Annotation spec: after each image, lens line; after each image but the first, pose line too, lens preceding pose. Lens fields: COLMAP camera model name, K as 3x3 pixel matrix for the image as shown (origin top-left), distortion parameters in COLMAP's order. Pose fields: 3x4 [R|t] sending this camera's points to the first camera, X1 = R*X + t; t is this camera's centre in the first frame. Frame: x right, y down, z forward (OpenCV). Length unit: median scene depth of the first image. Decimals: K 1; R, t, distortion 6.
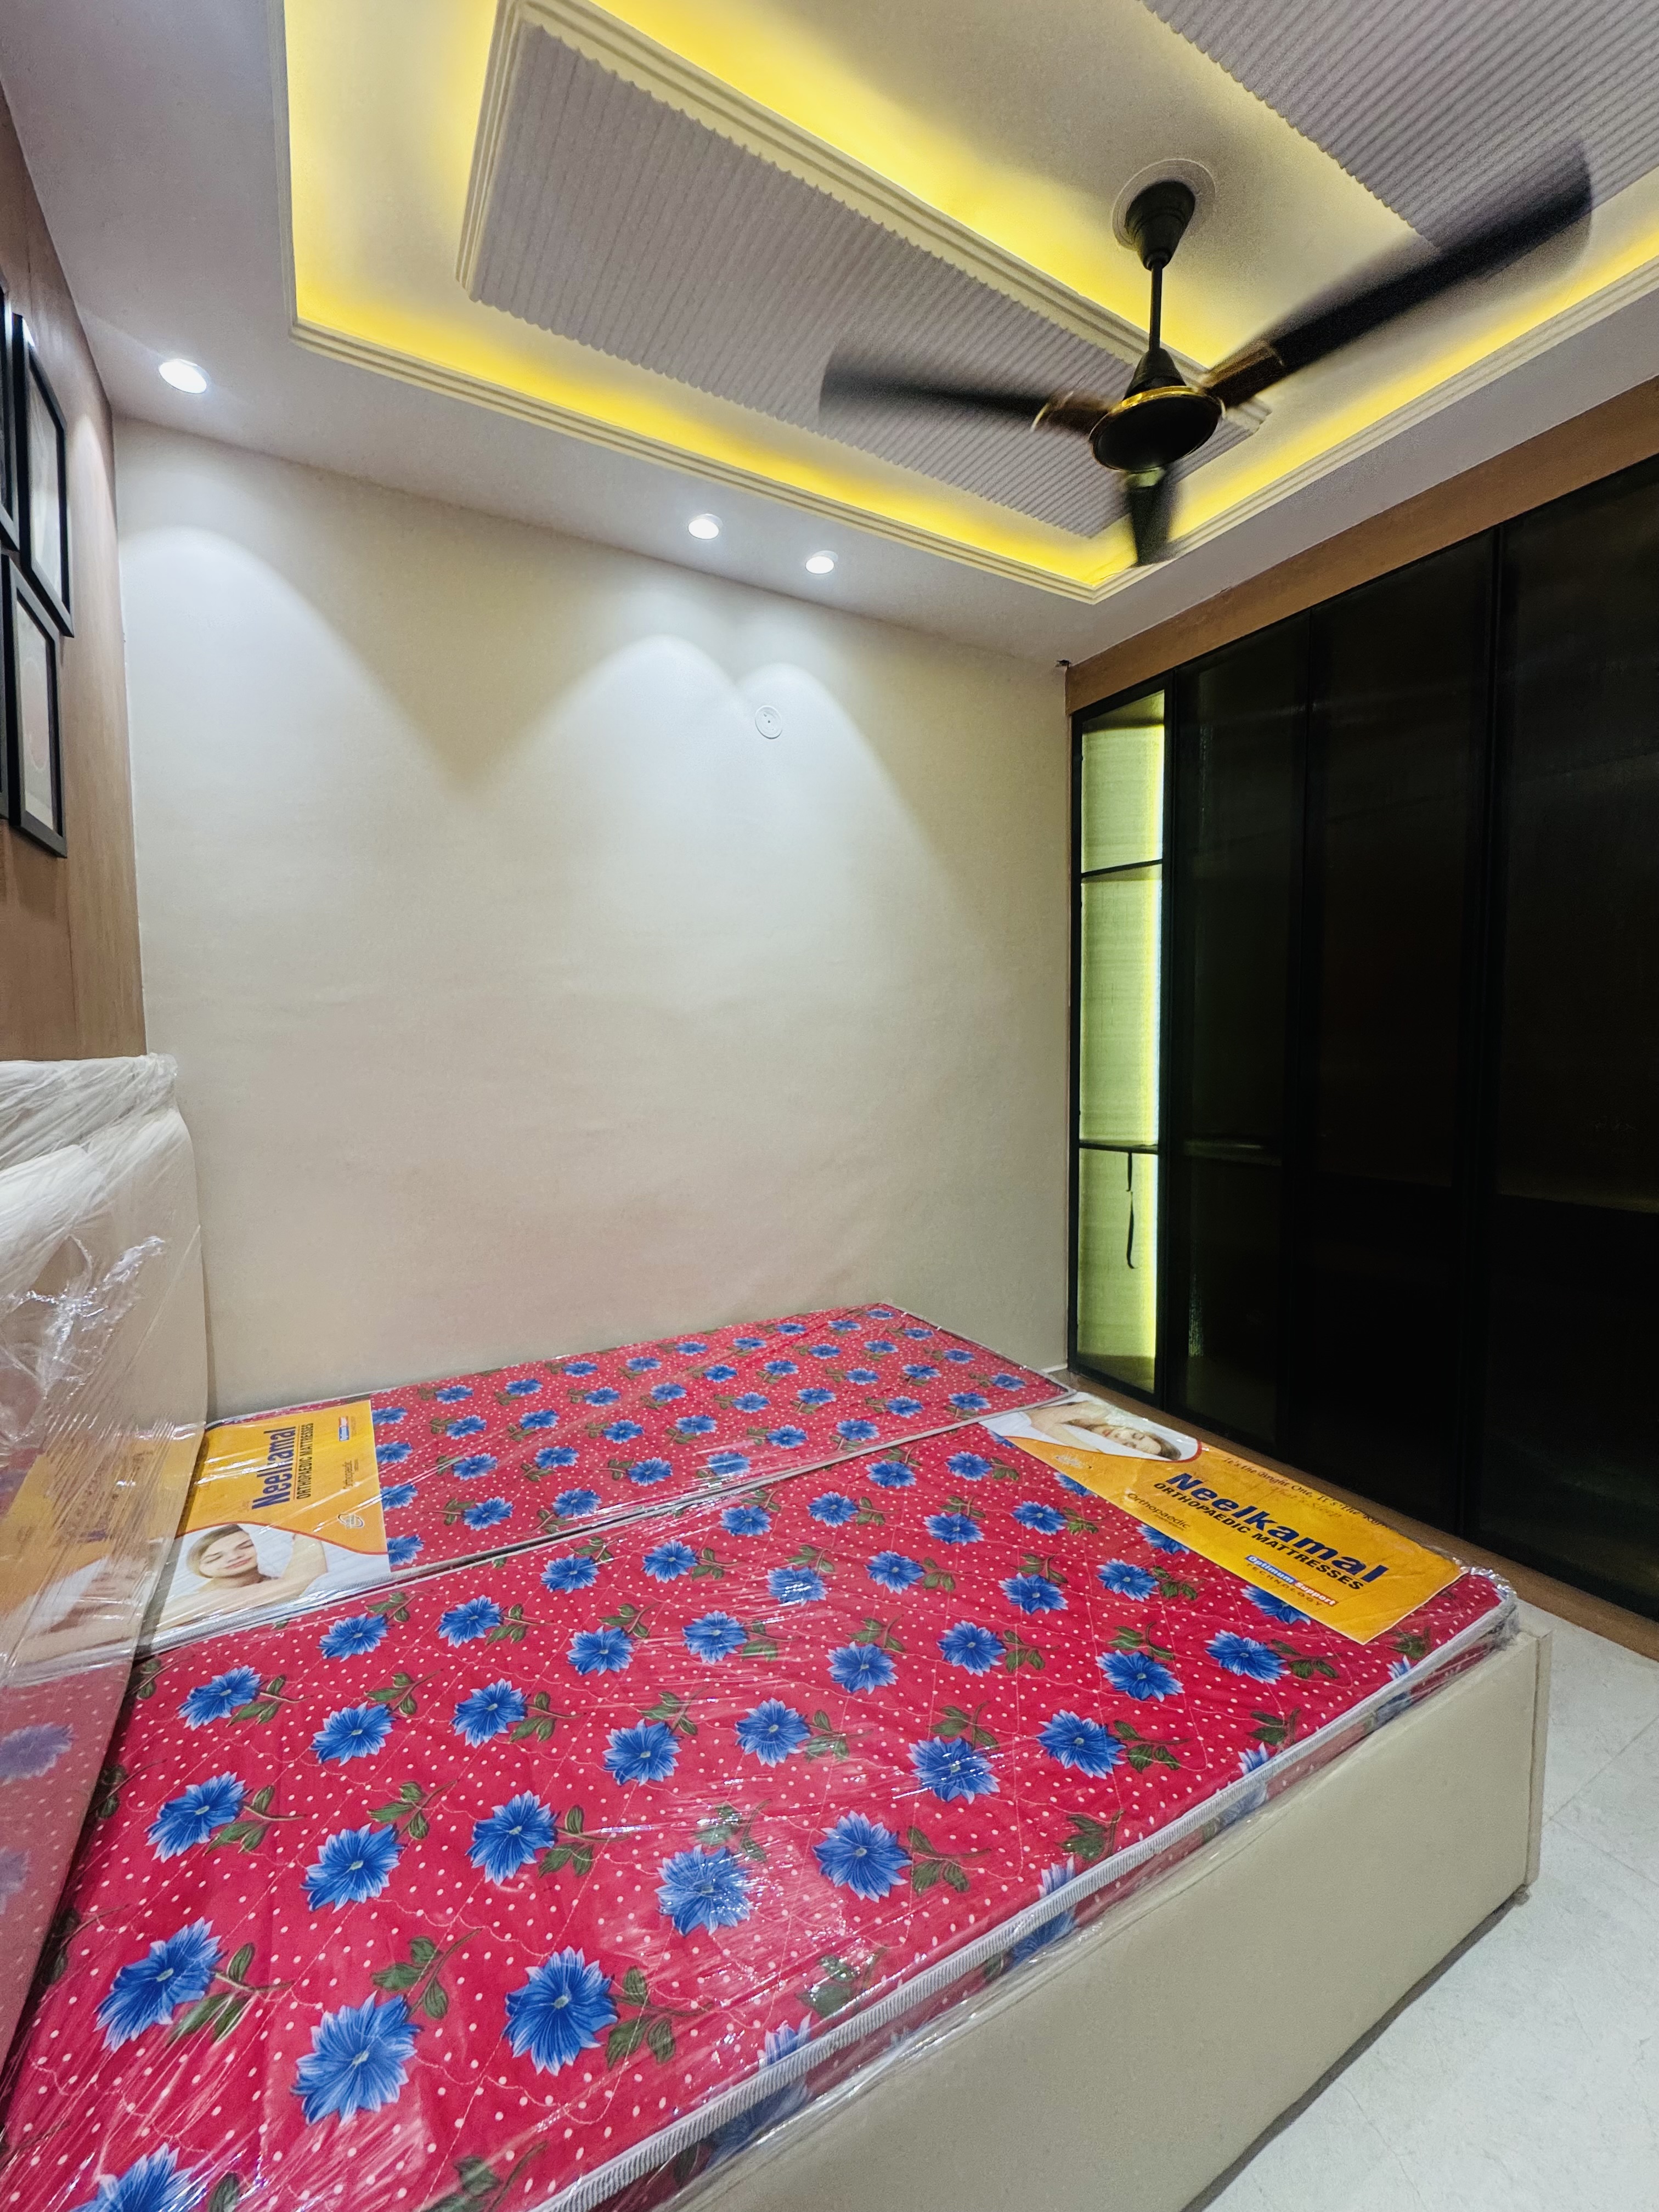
lens RADIAL K [[882.7, 0, 842.3], [0, 882.7, 1111.4], [0, 0, 1]] dist [0.000948, -0.000664]
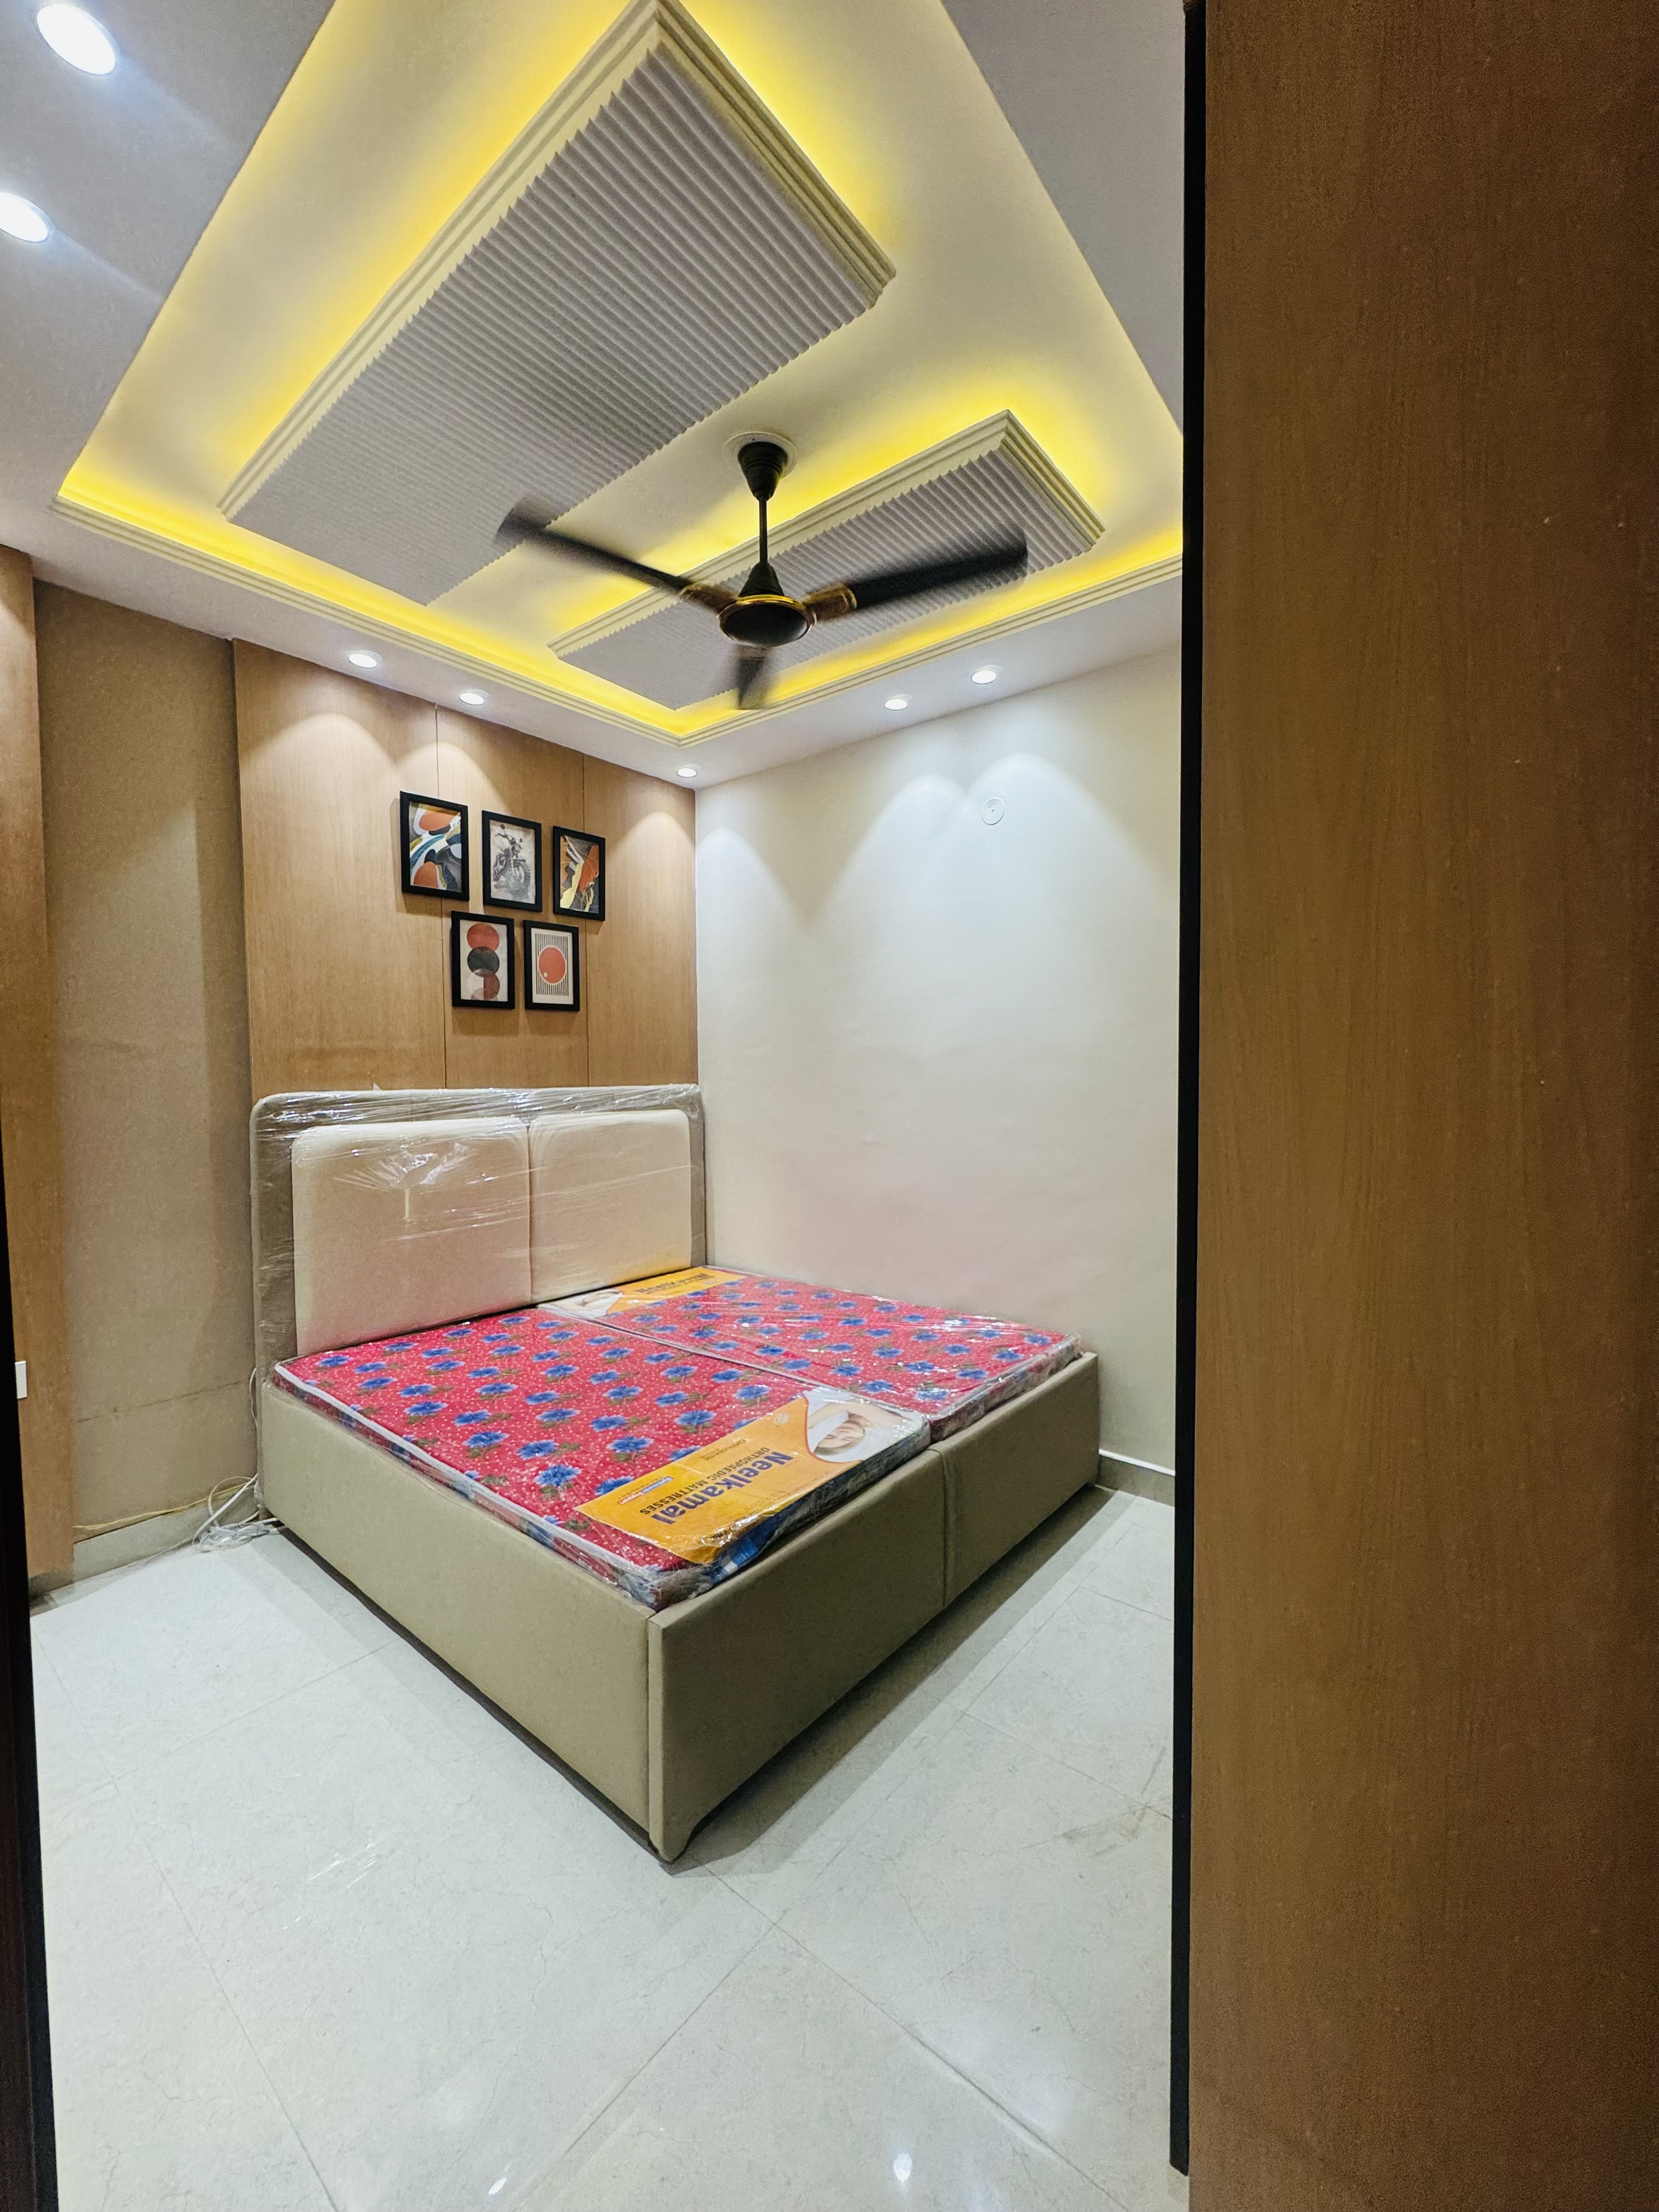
lens RADIAL K [[882.7, 0, 823.4], [0, 882.7, 1114.6], [0, 0, 1]] dist [0.000948, -0.000664]
pose [[0.355594, 0.050265, -0.933288, 1.391228], [-0.060235, 0.997709, 0.030784, -0.083166], [0.932697, 0.045270, 0.357807, 0.555218]]
